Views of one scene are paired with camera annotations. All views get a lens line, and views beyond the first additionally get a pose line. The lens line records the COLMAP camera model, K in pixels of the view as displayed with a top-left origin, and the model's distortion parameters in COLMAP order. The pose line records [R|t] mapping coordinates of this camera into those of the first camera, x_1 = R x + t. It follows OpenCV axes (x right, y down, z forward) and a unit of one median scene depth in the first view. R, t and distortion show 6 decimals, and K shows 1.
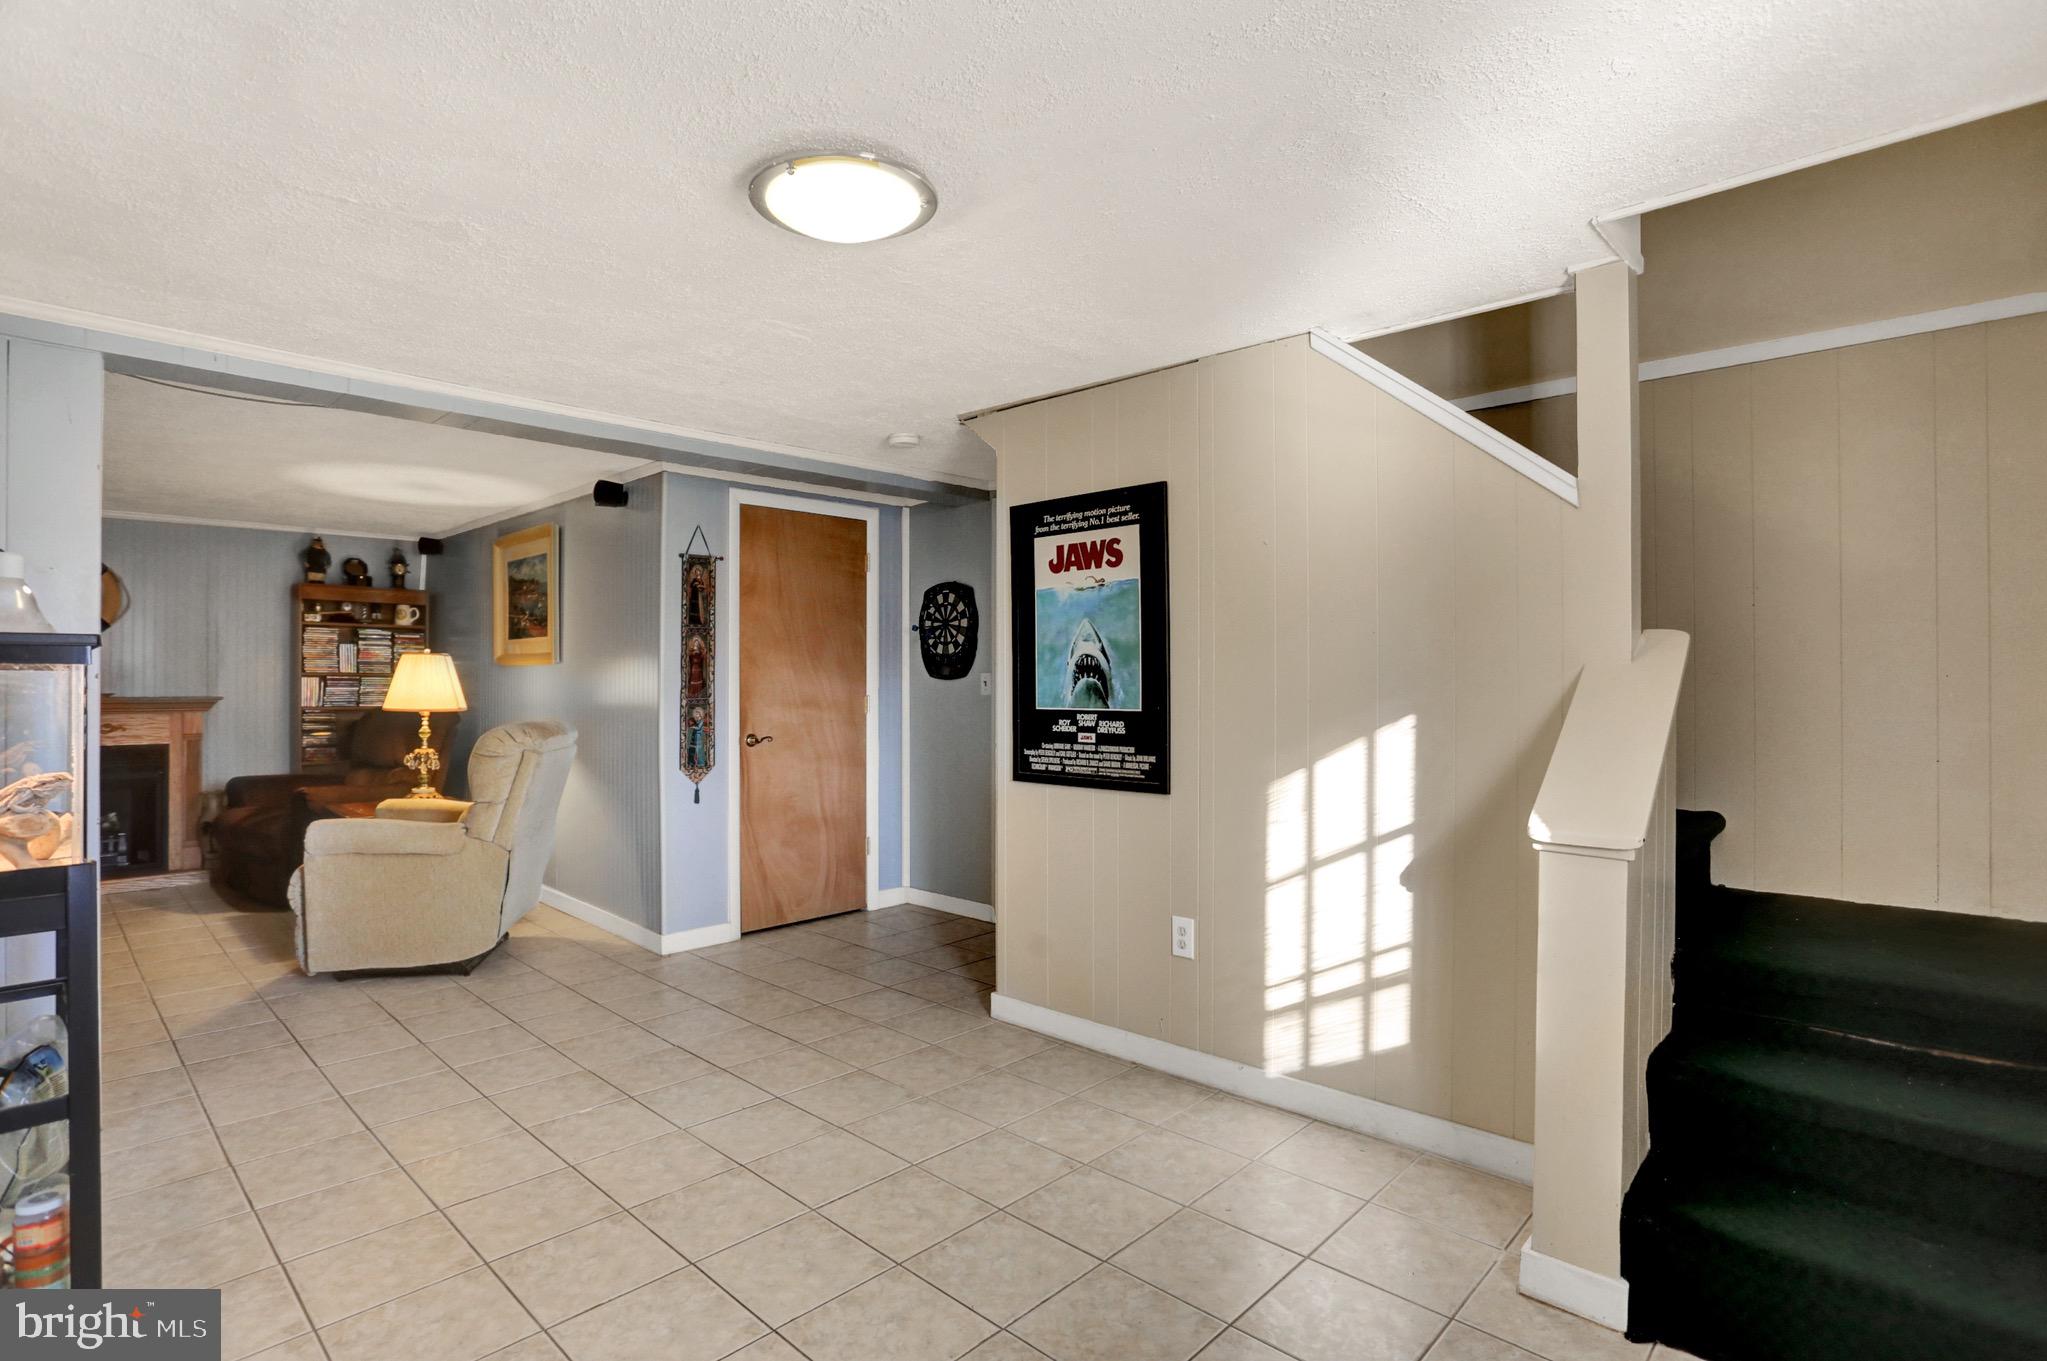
lens RADIAL K [[1033.3, 0, 1037.6], [0, 1033.3, 672.4], [0, 0, 1]] dist [-0.062518, 0.027031]
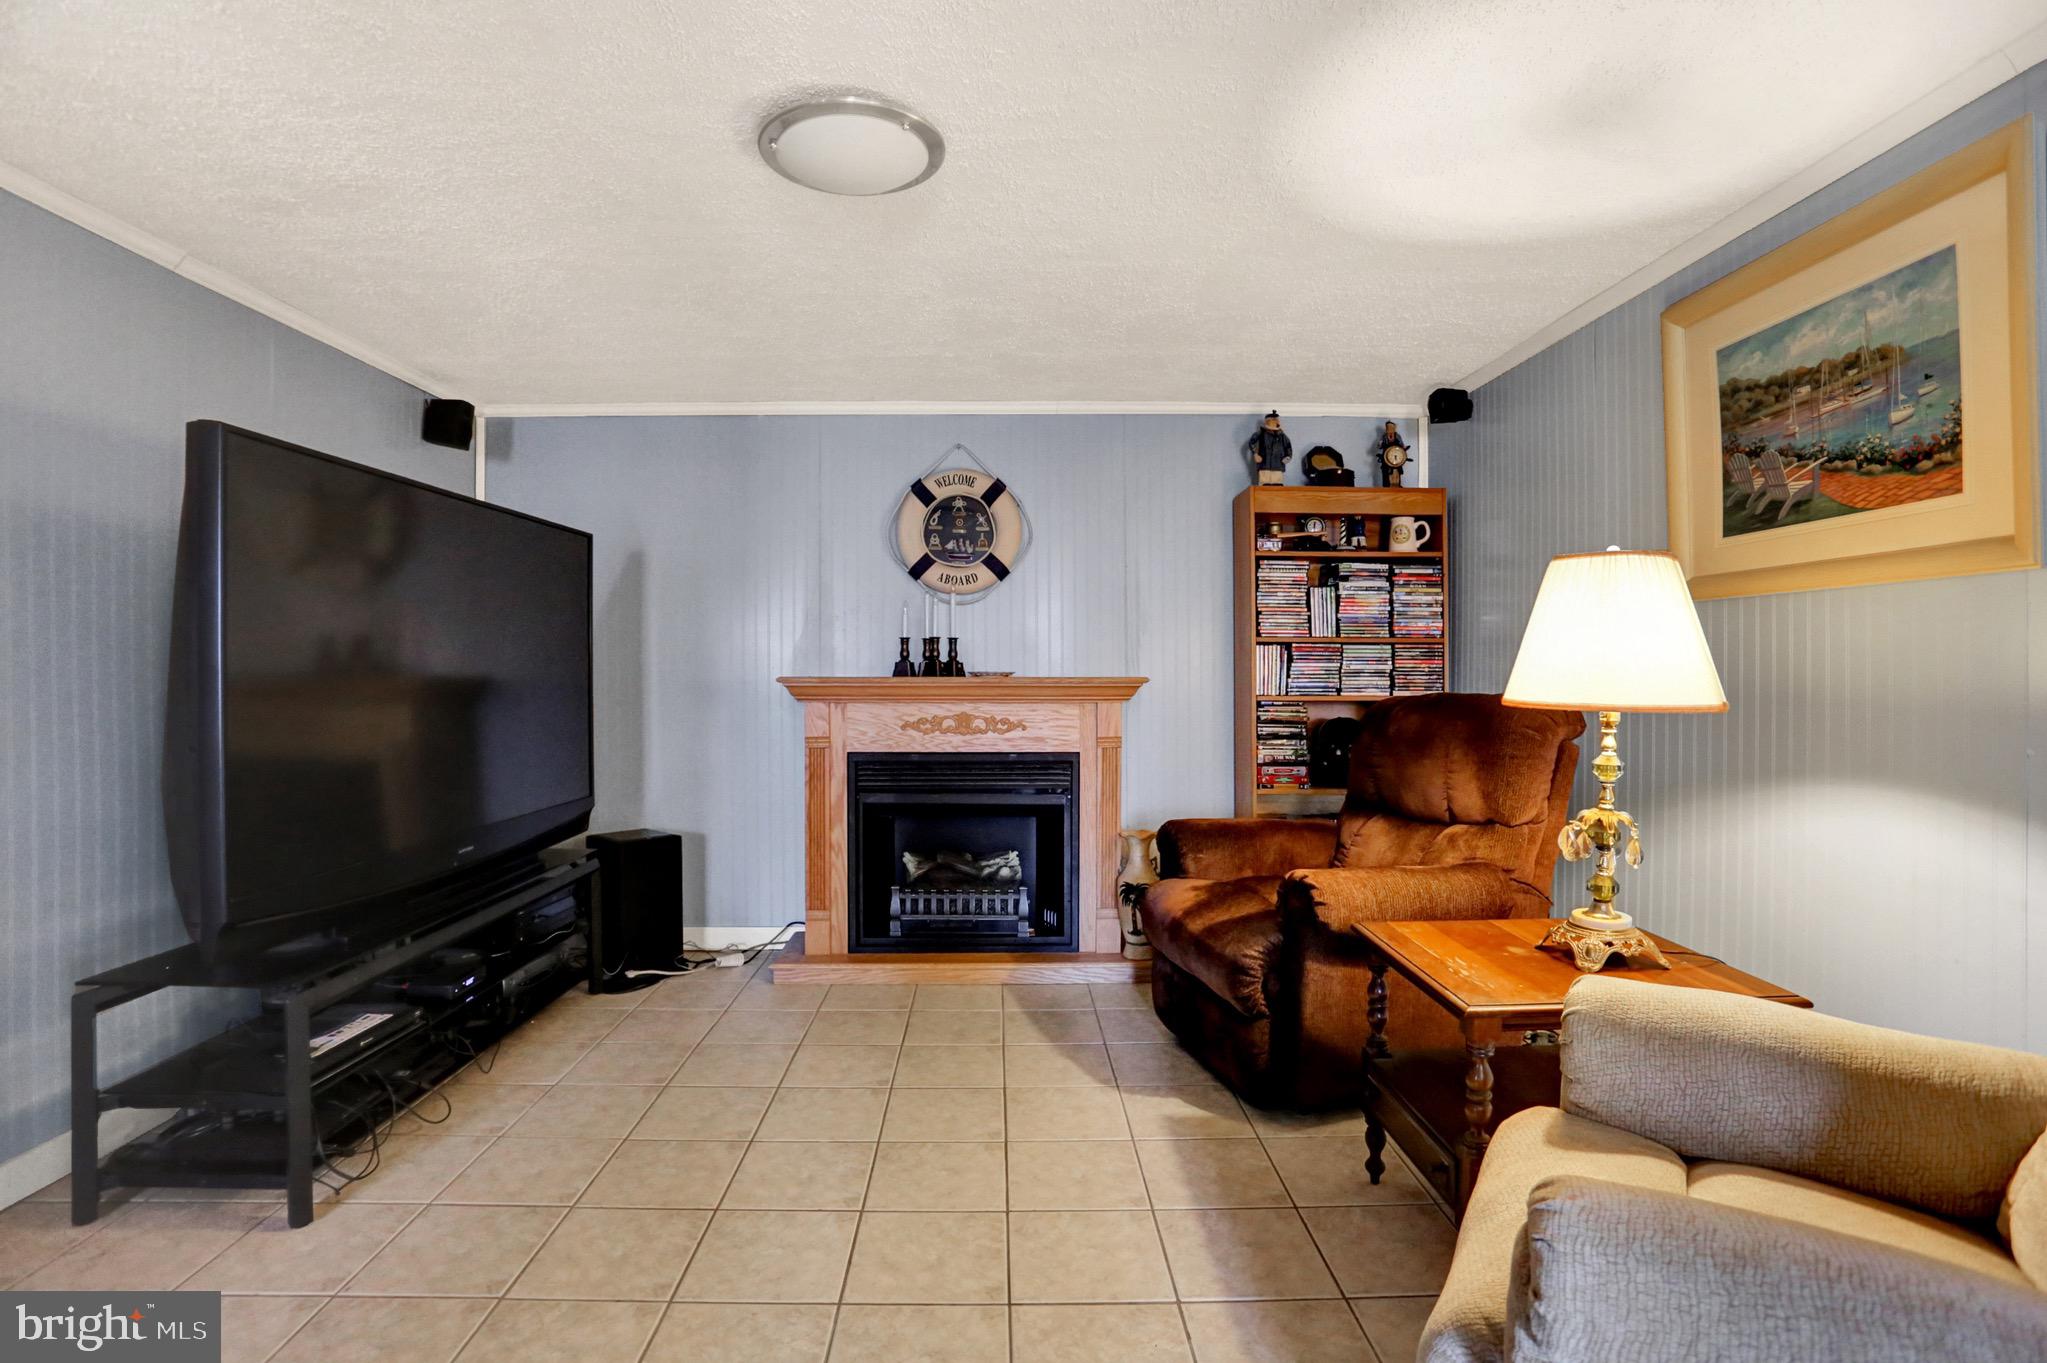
lens RADIAL K [[1033.3, 0, 1037.6], [0, 1033.3, 673.4], [0, 0, 1]] dist [-0.062518, 0.027031]
pose [[0.721844, -0.003512, -0.692047, -0.429835], [0.009513, 0.999943, 0.004848, 0.018006], [0.691991, -0.010083, 0.721836, 0.504538]]
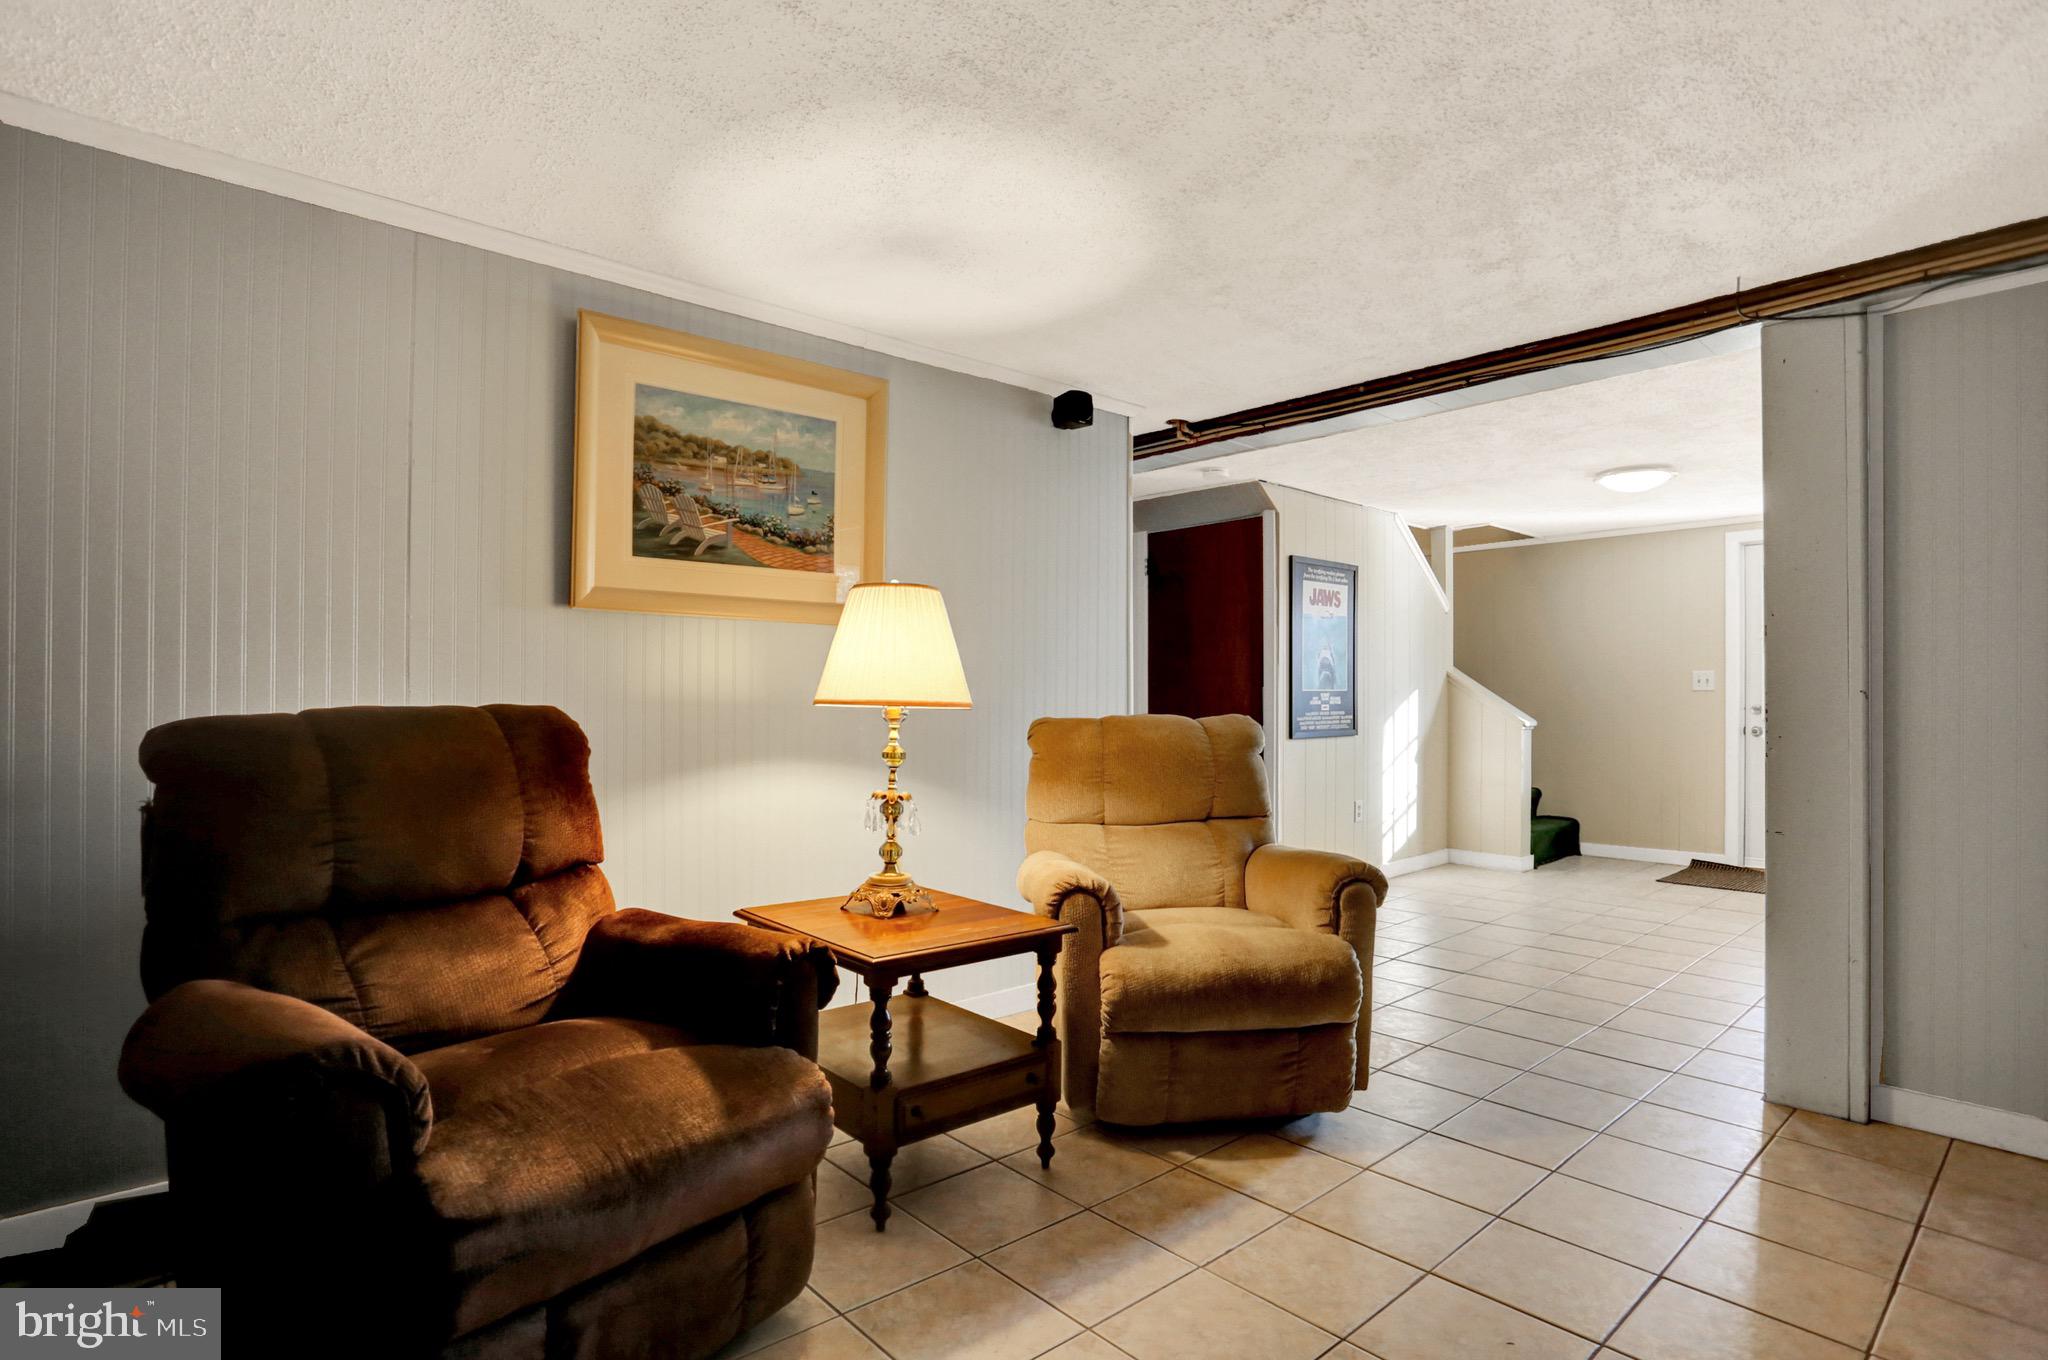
lens RADIAL K [[1033.8, 0, 1038.1], [0, 1033.8, 671.9], [0, 0, 1]] dist [-0.062518, 0.027031]
pose [[0.073495, 0.020148, 0.997092, -0.976683], [-0.009980, 0.999761, -0.019466, 0.025686], [-0.997246, -0.008520, 0.073679, 0.799468]]
